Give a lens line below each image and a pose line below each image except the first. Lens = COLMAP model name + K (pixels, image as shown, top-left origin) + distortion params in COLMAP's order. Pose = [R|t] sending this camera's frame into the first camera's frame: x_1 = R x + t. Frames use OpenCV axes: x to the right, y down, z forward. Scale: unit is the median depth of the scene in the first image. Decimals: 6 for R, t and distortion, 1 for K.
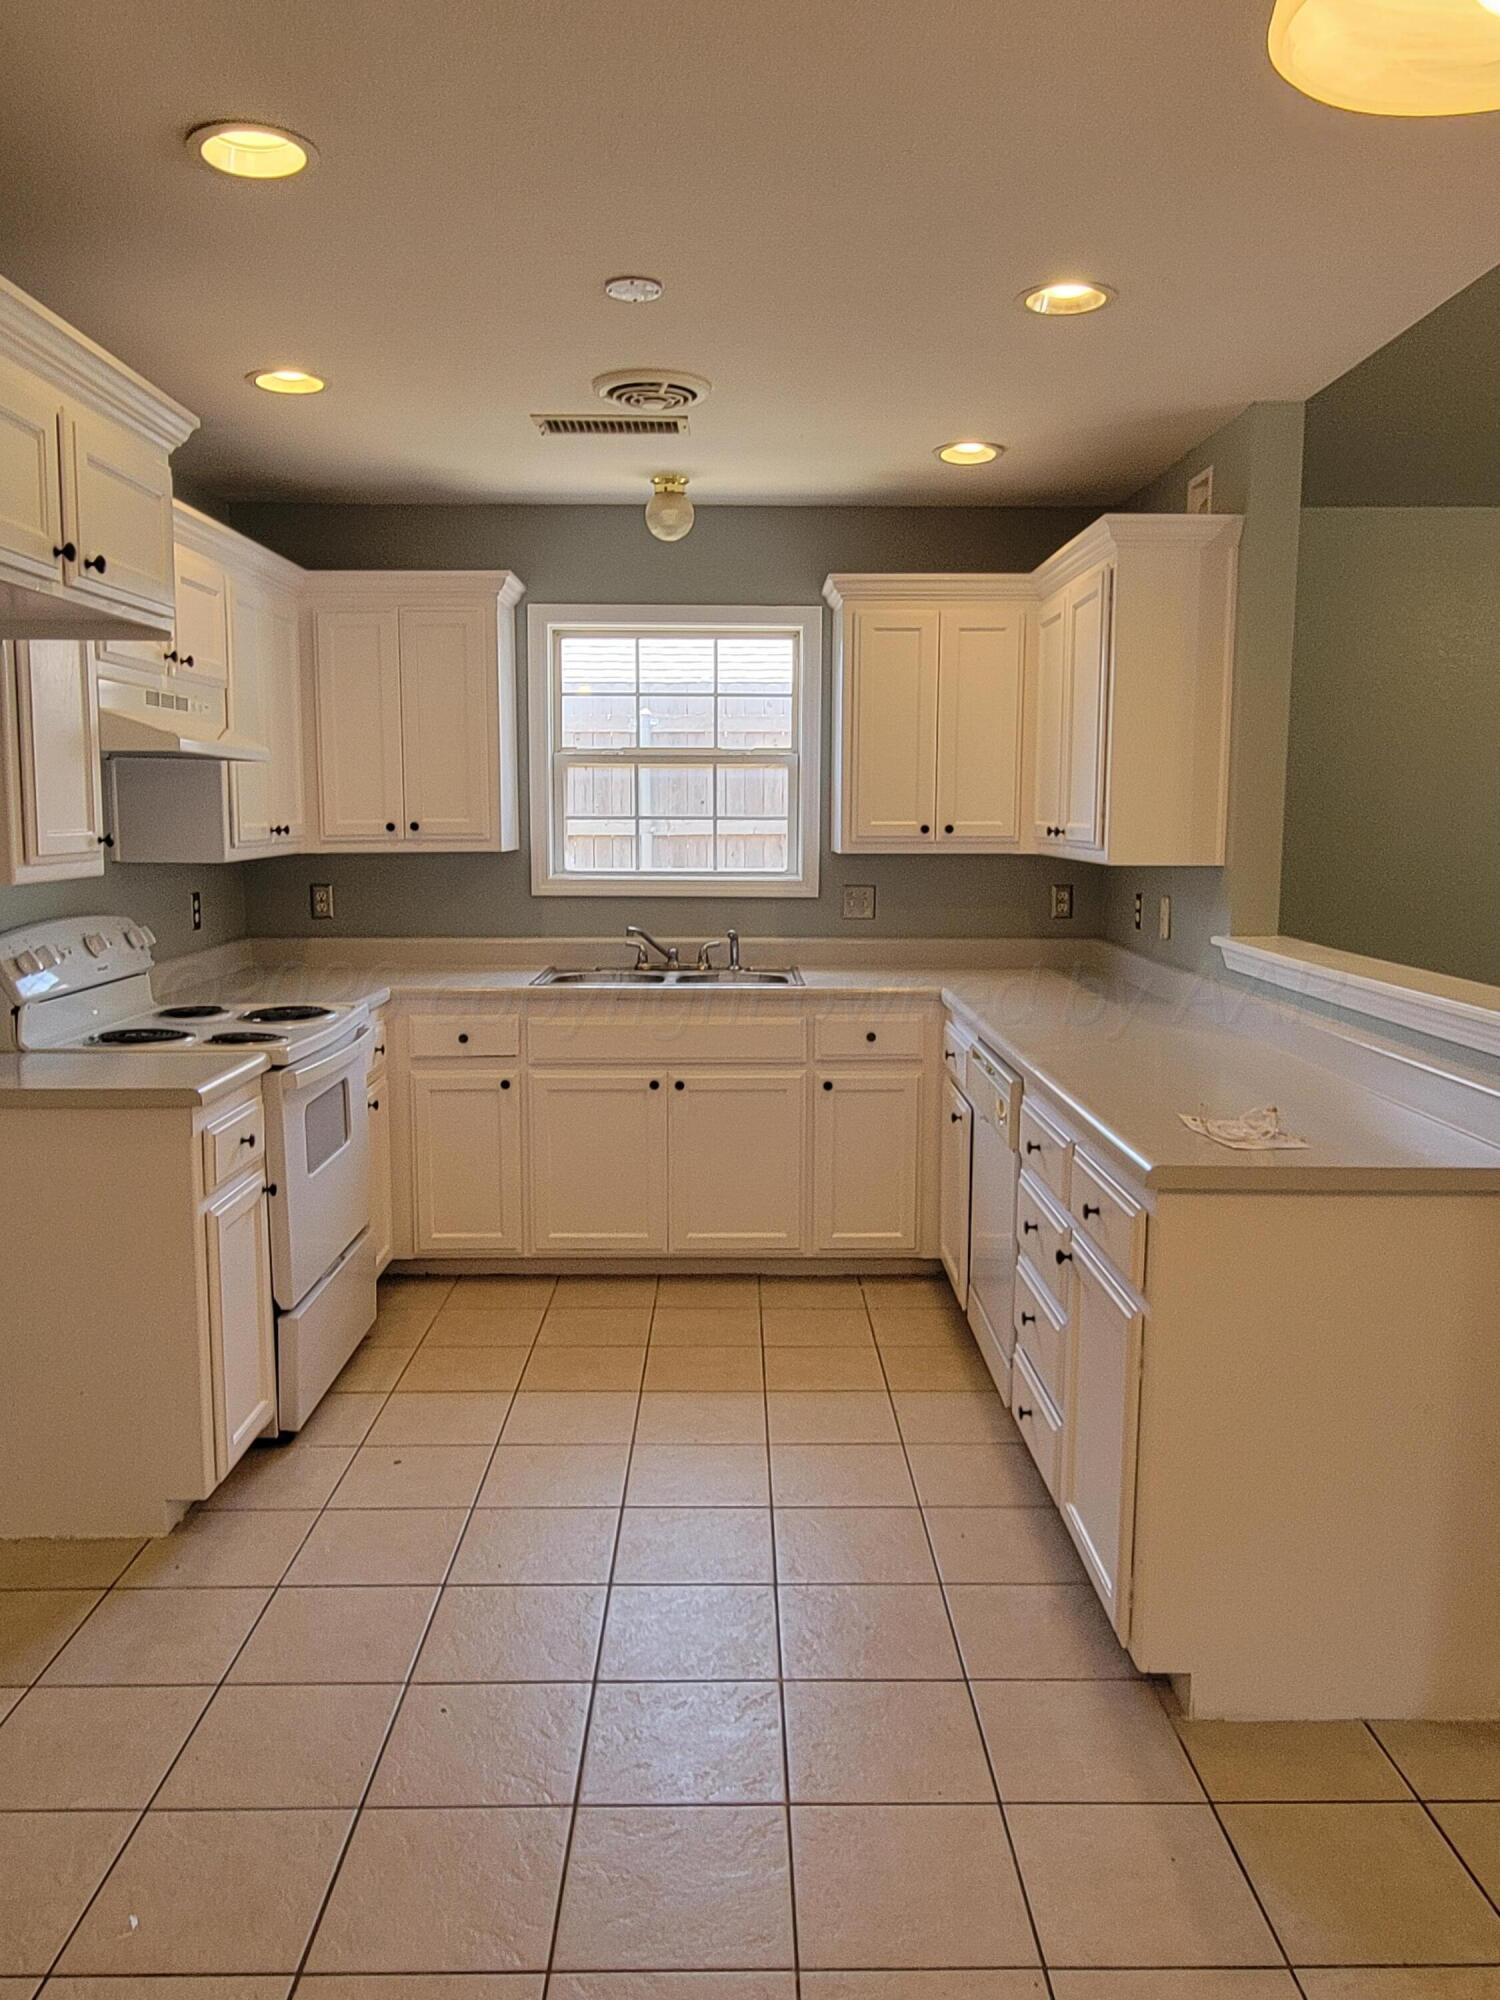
lens RADIAL K [[1552.5, 0, 750.0], [0, 1552.5, 1000.0], [0, 0, 1]] dist [0.035090, 0.004292]
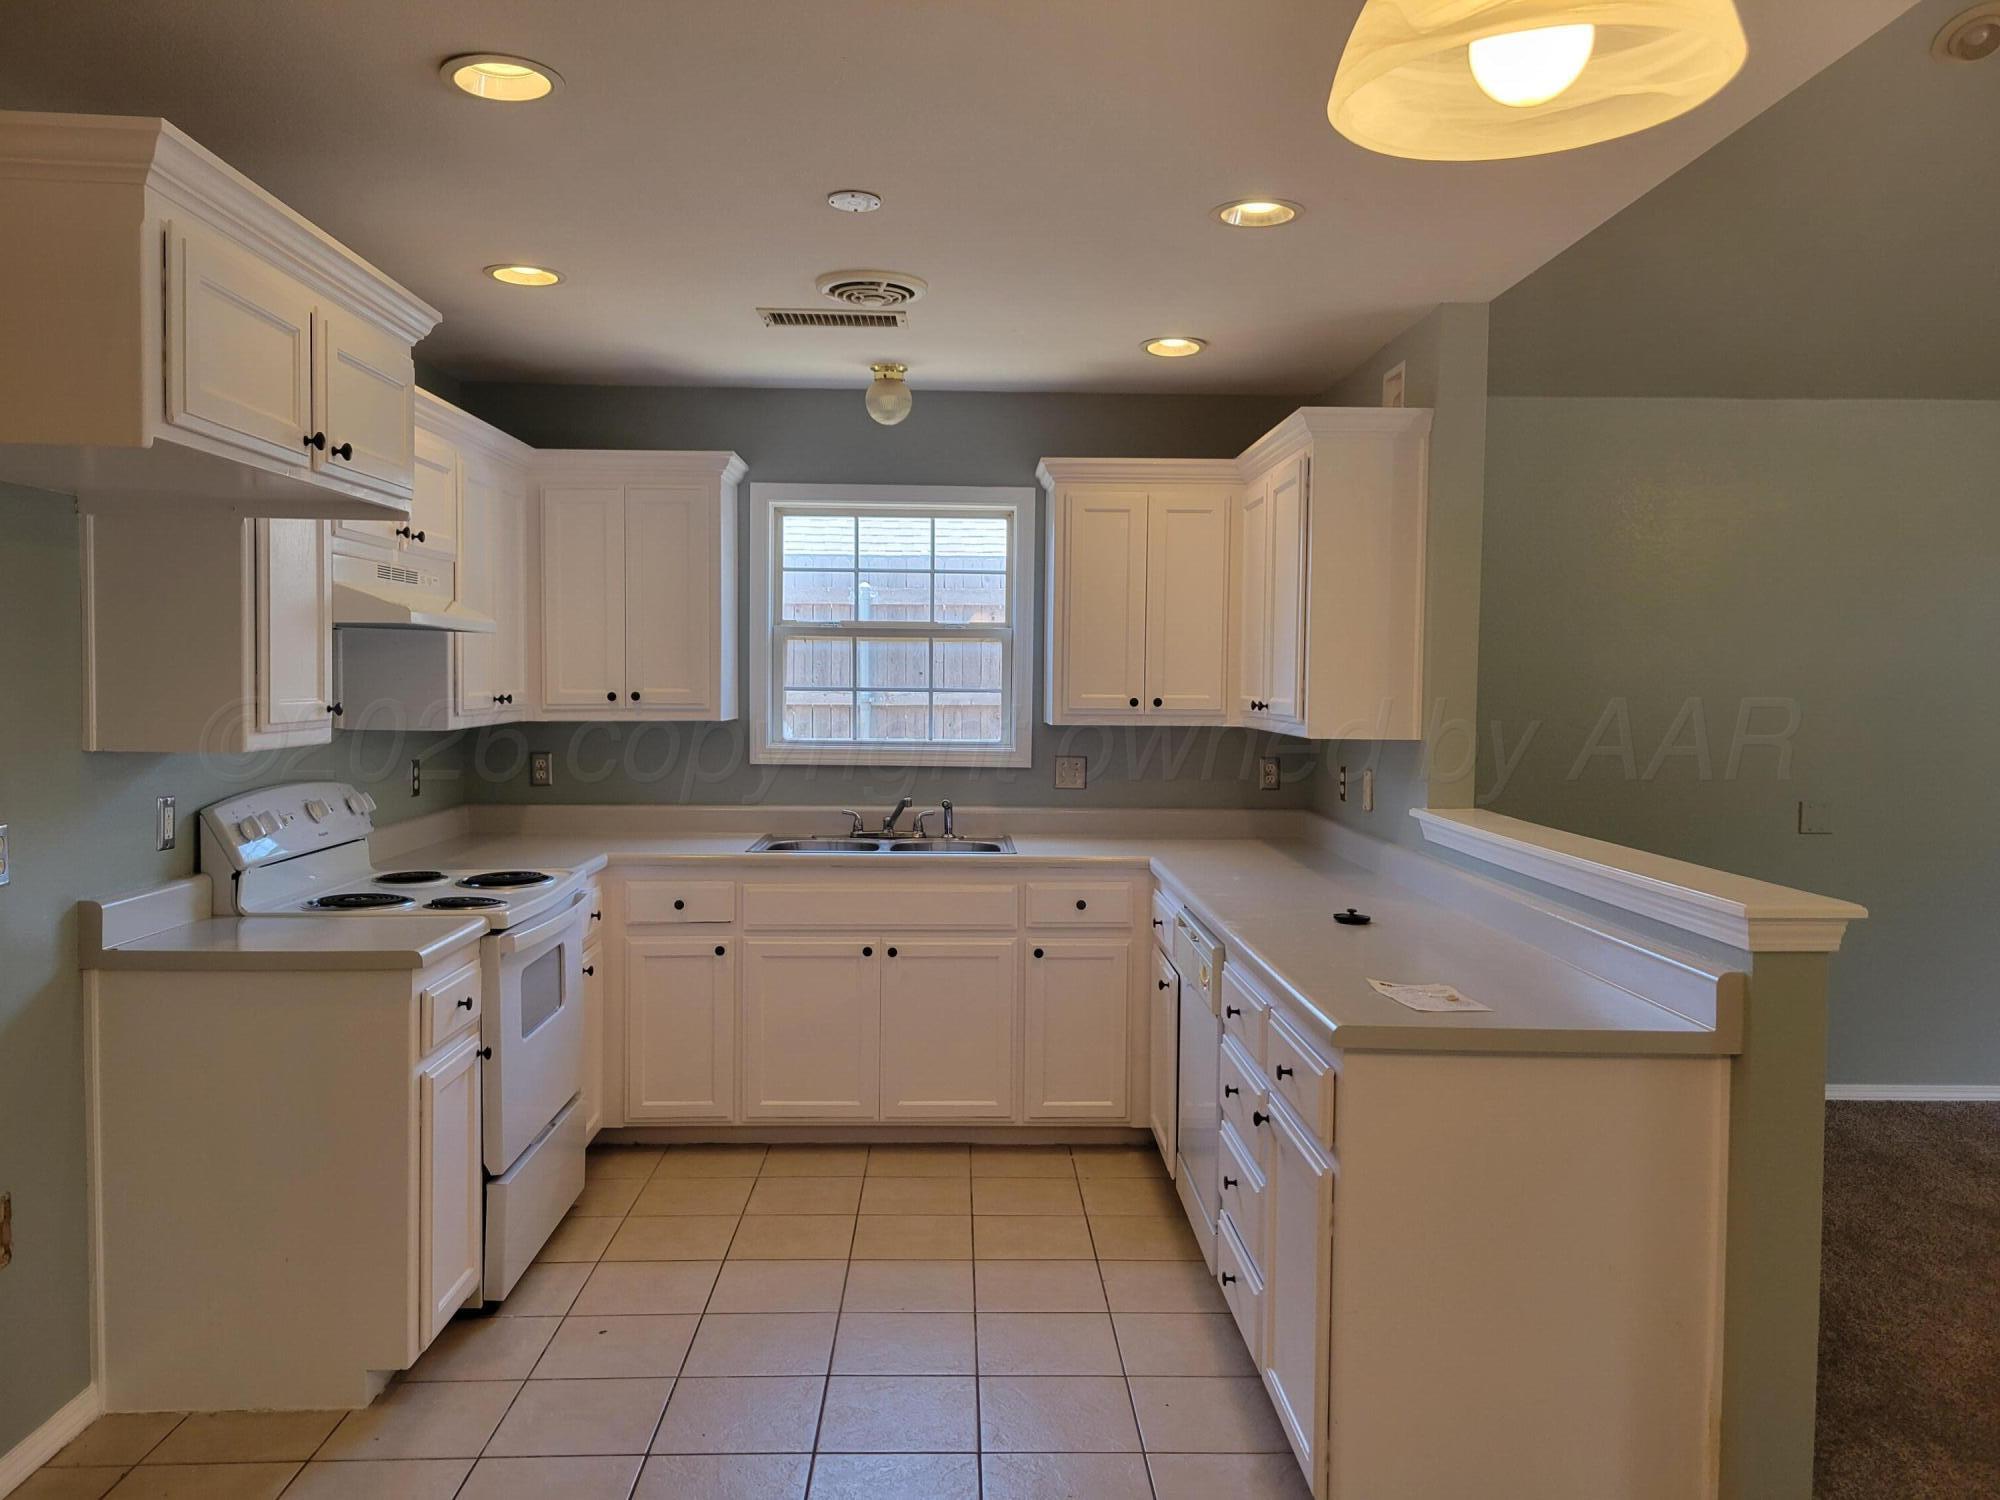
lens RADIAL K [[1678.8, 0, 1000.0], [0, 1678.8, 750.0], [0, 0, 1]] dist [0.083548, -0.005392]
pose [[0.999941, 0.006454, 0.008790, 0.015298], [-0.005768, 0.997092, -0.075985, 0.006794], [-0.009254, 0.075930, 0.997070, -0.111881]]
